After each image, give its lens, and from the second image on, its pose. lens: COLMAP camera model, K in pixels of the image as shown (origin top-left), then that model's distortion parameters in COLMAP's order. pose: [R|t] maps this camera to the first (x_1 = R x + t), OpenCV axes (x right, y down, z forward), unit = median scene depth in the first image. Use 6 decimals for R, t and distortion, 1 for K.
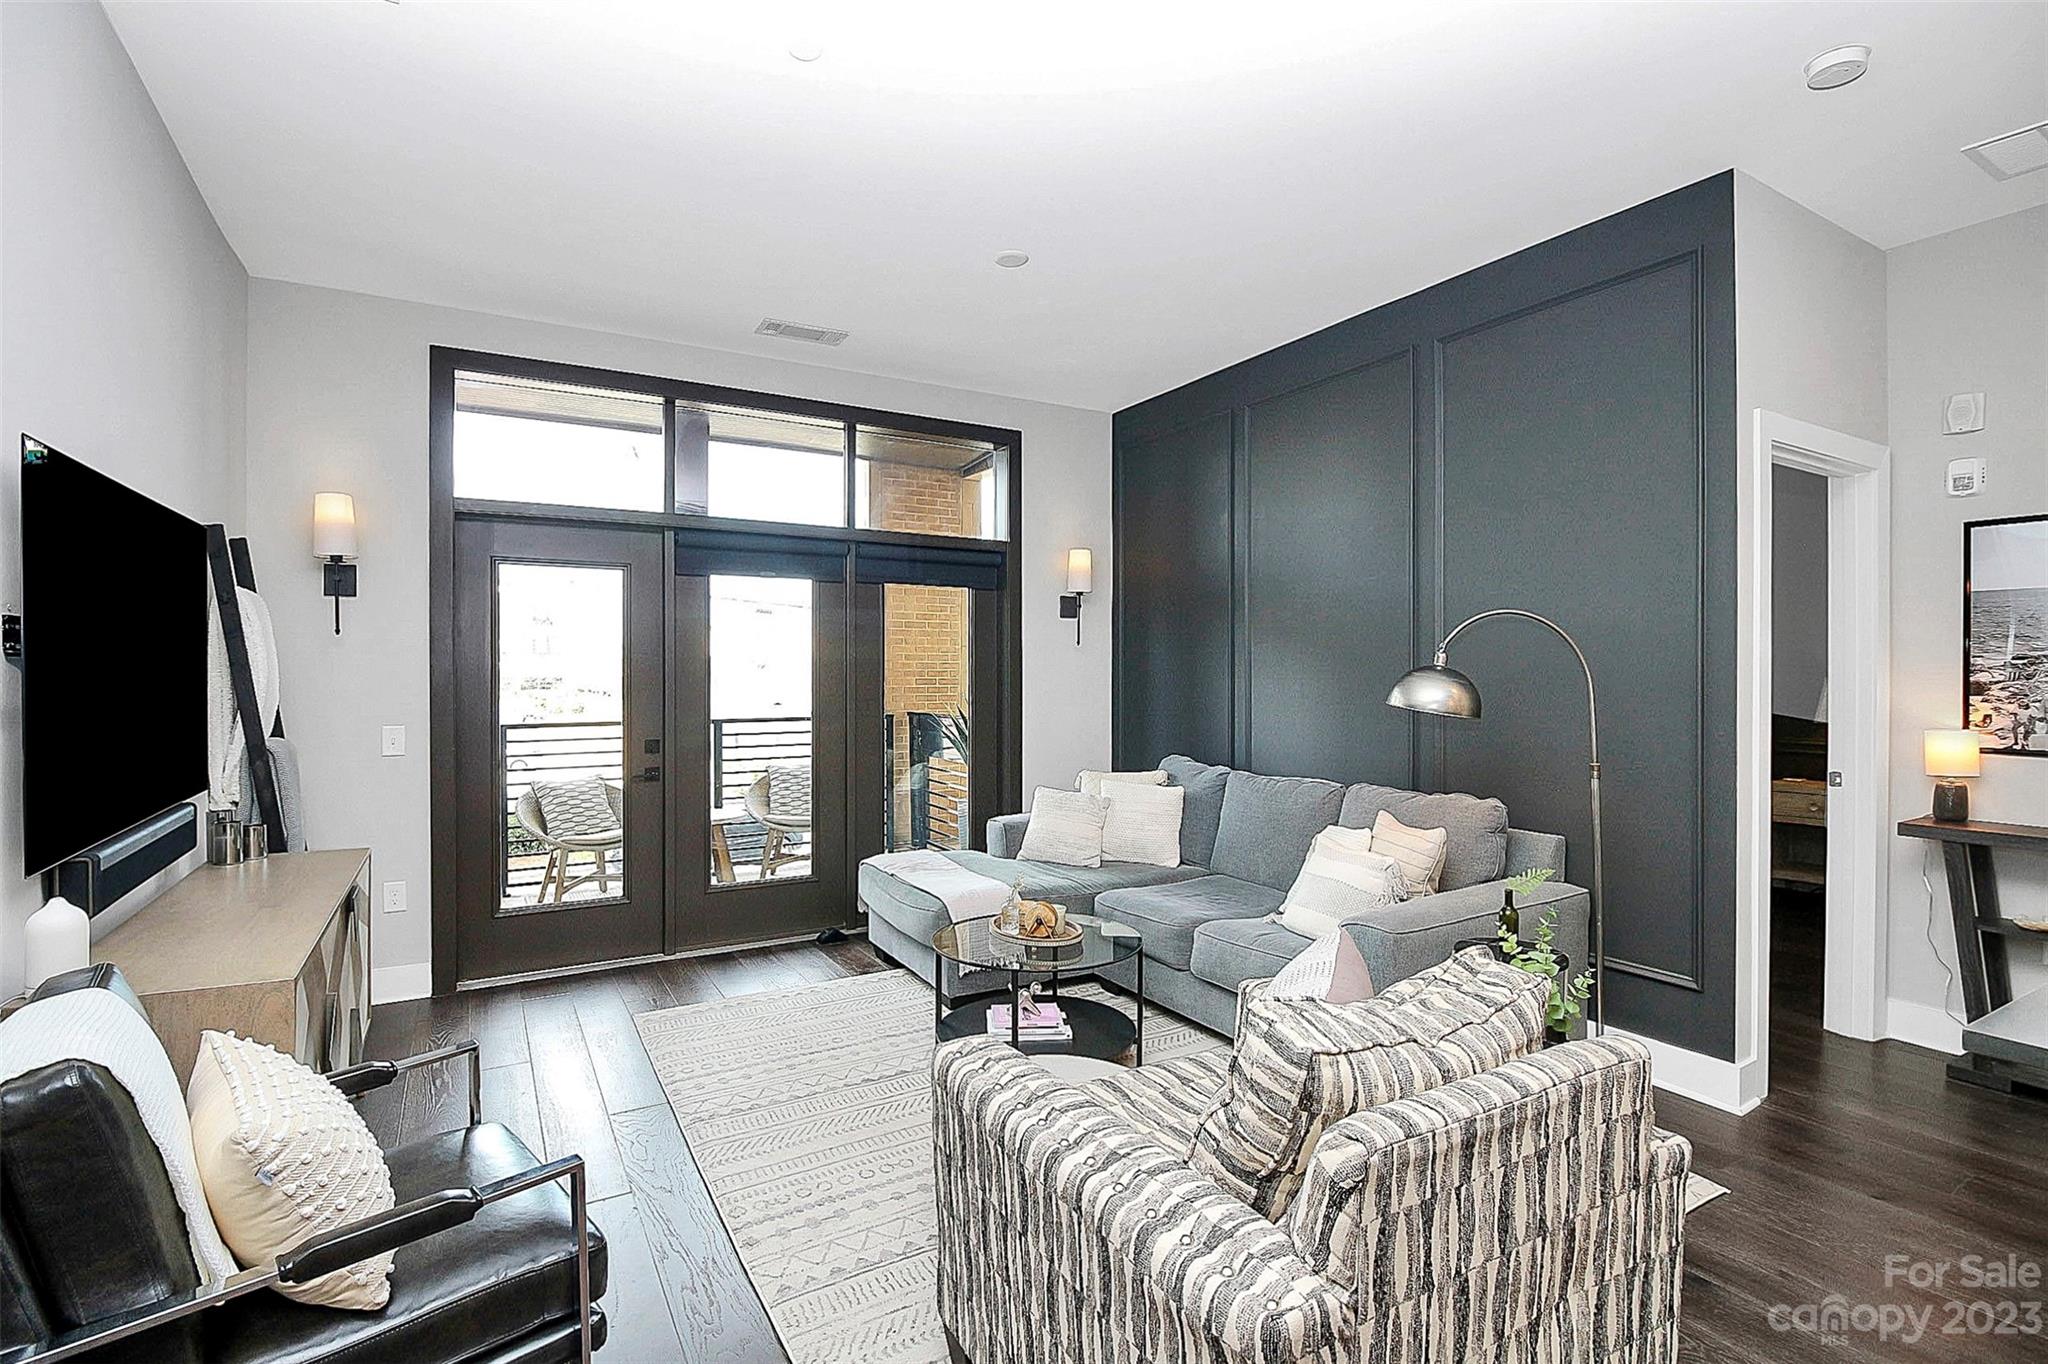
lens RADIAL K [[961.0, 0, 1029.1], [0, 961.0, 675.5], [0, 0, 1]] dist [-0.014954, -0.000985]
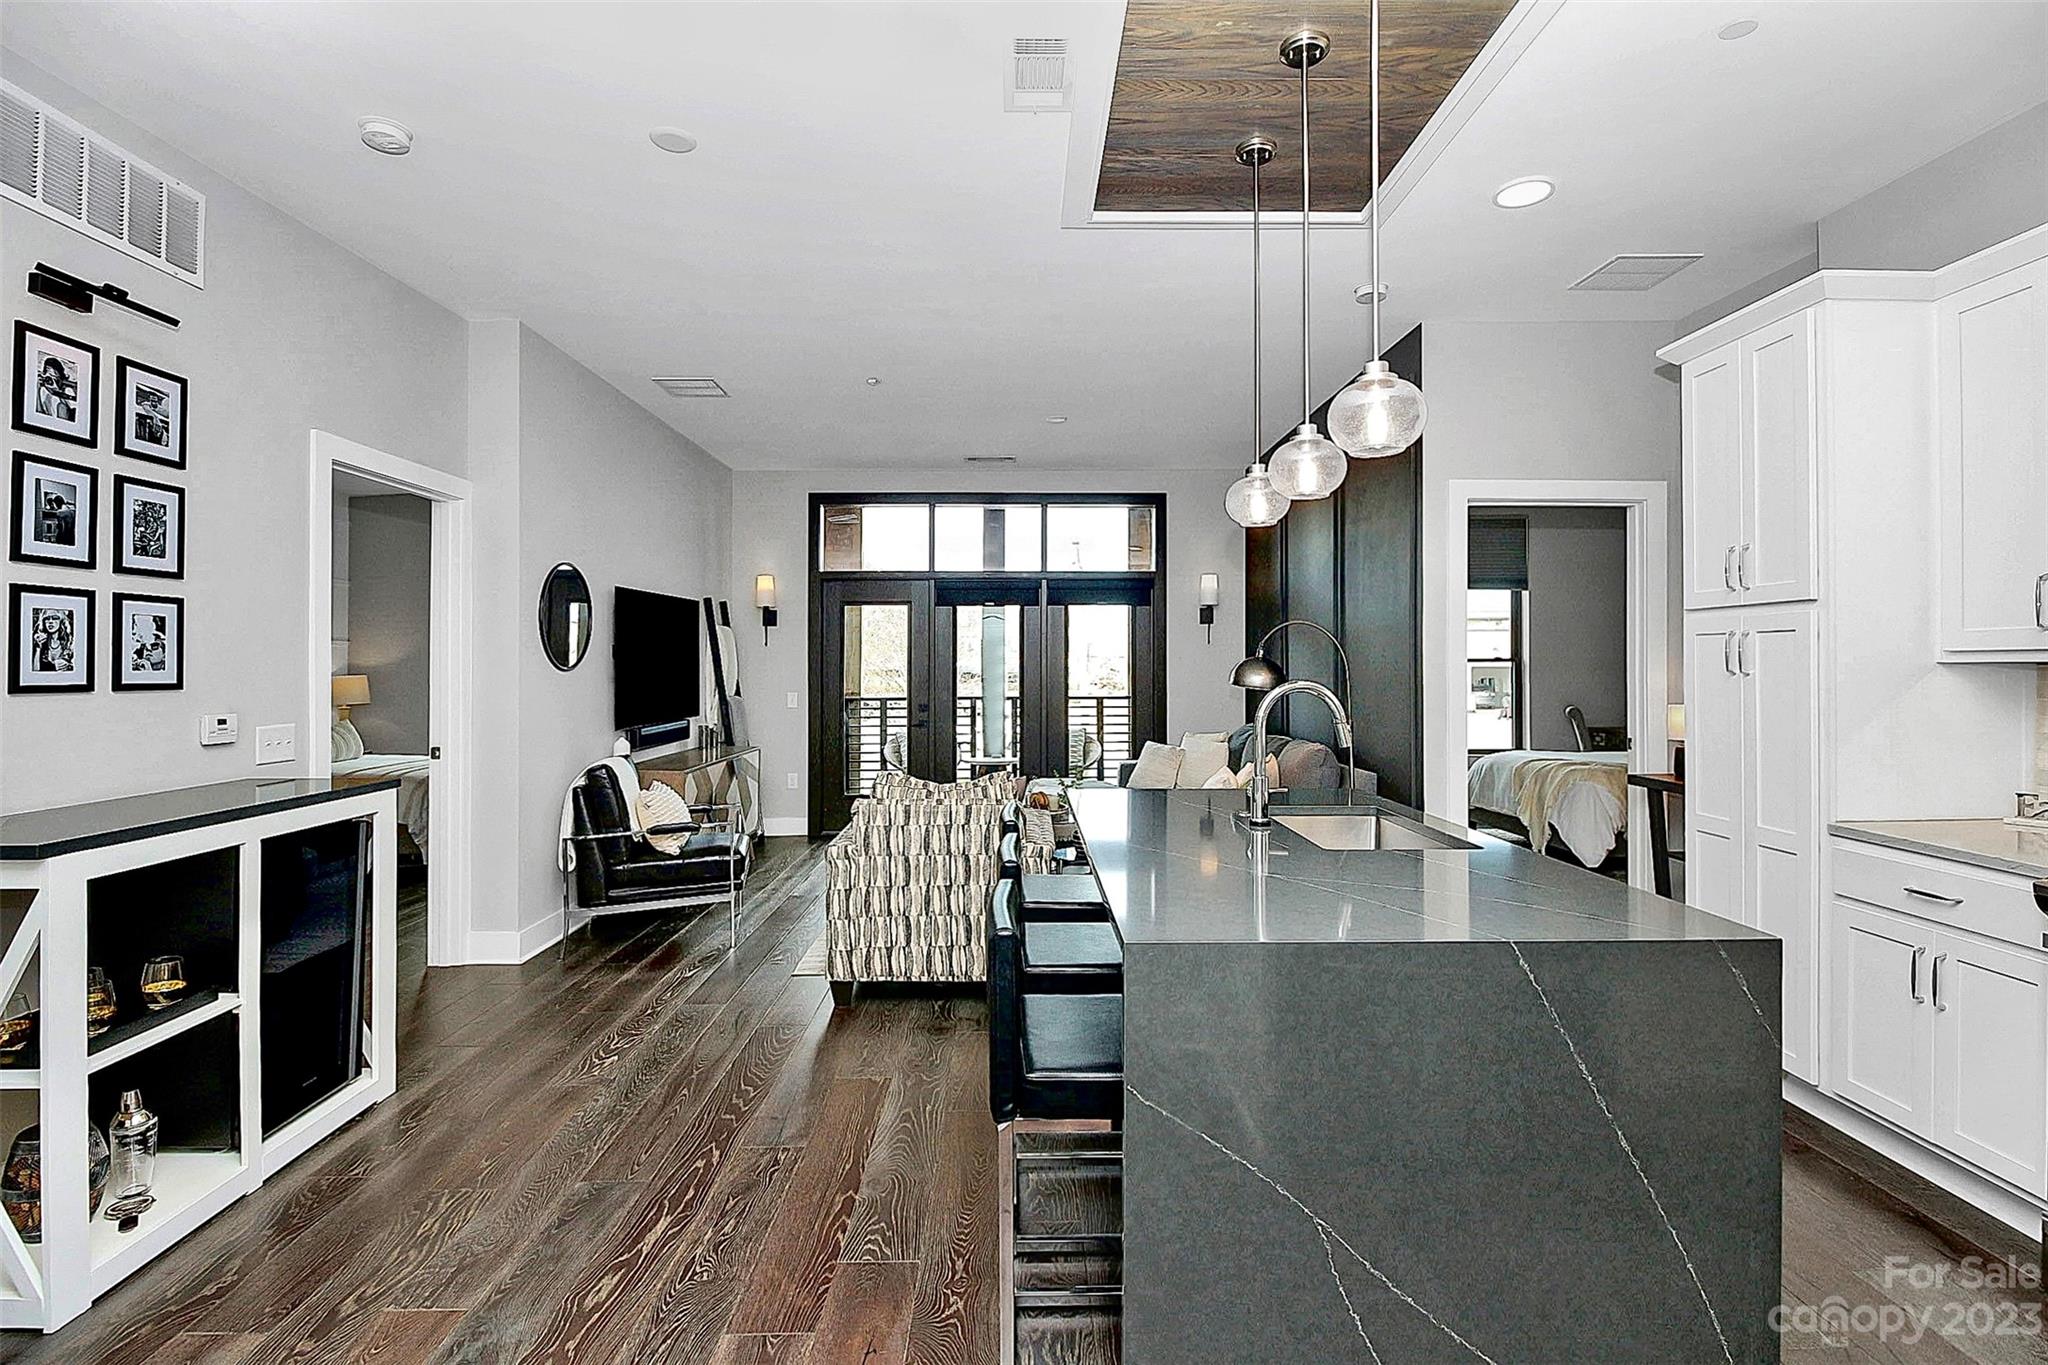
lens RADIAL K [[956.7, 0, 1029.4], [0, 956.7, 650.2], [0, 0, 1]] dist [0.004216, -0.014746]
pose [[0.873369, -0.012210, -0.486907, 0.629296], [0.002585, 0.999788, -0.020434, 0.007018], [0.487053, 0.016588, 0.873215, -0.413702]]
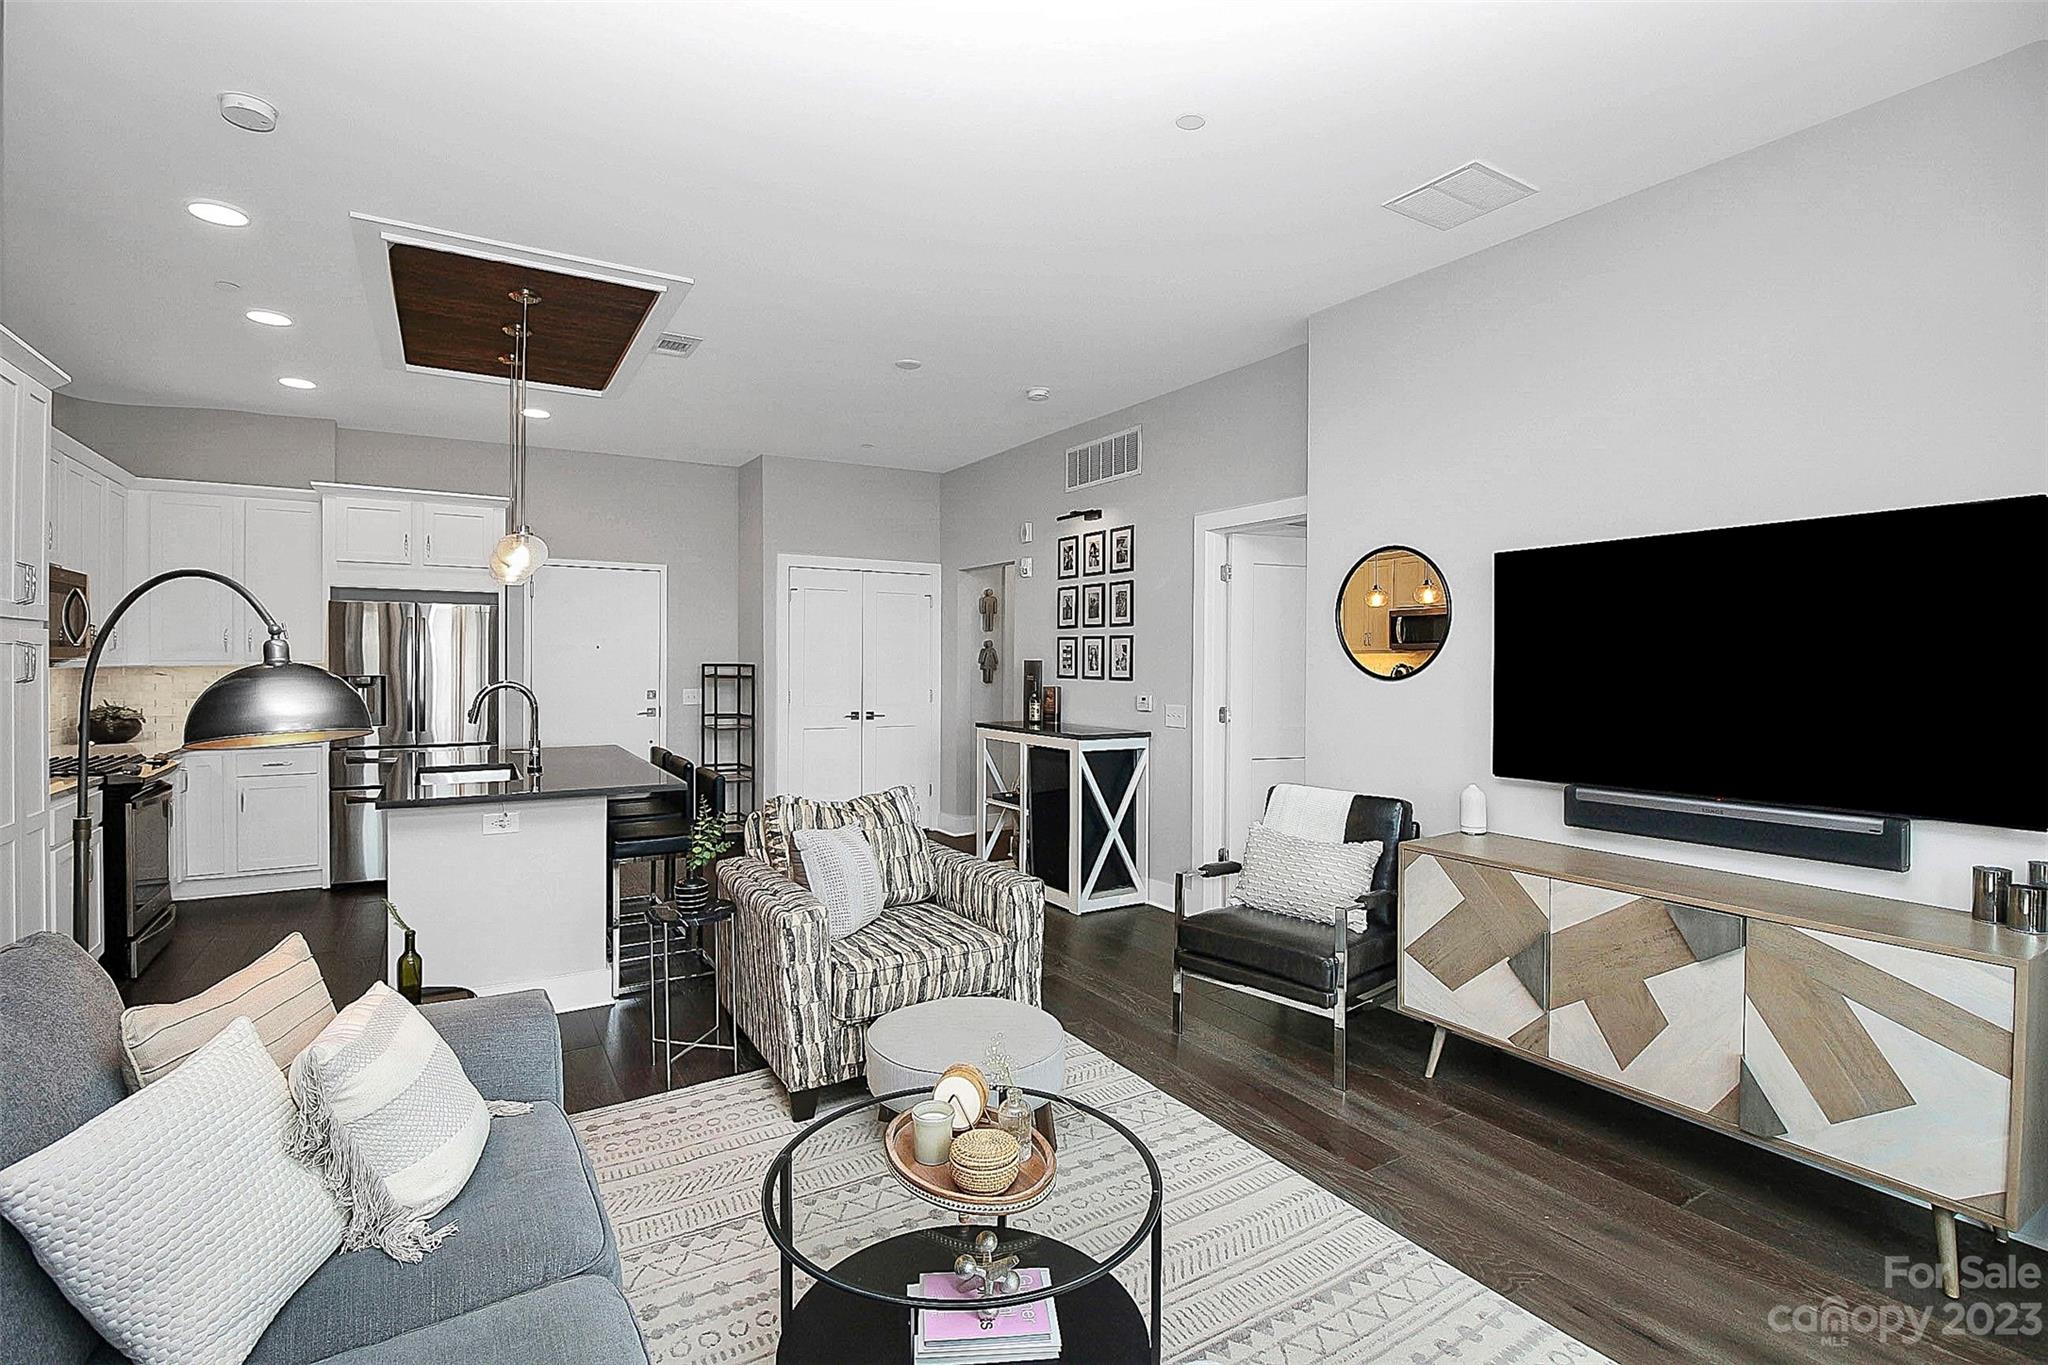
lens RADIAL K [[946.6, 0, 1020.0], [0, 946.6, 655.1], [0, 0, 1]] dist [0.006220, -0.014968]
pose [[-0.999694, -0.006871, -0.023749, 0.000578], [-0.006850, 0.999976, -0.000978, -0.013224], [0.023755, -0.000815, -0.999717, 1.141067]]
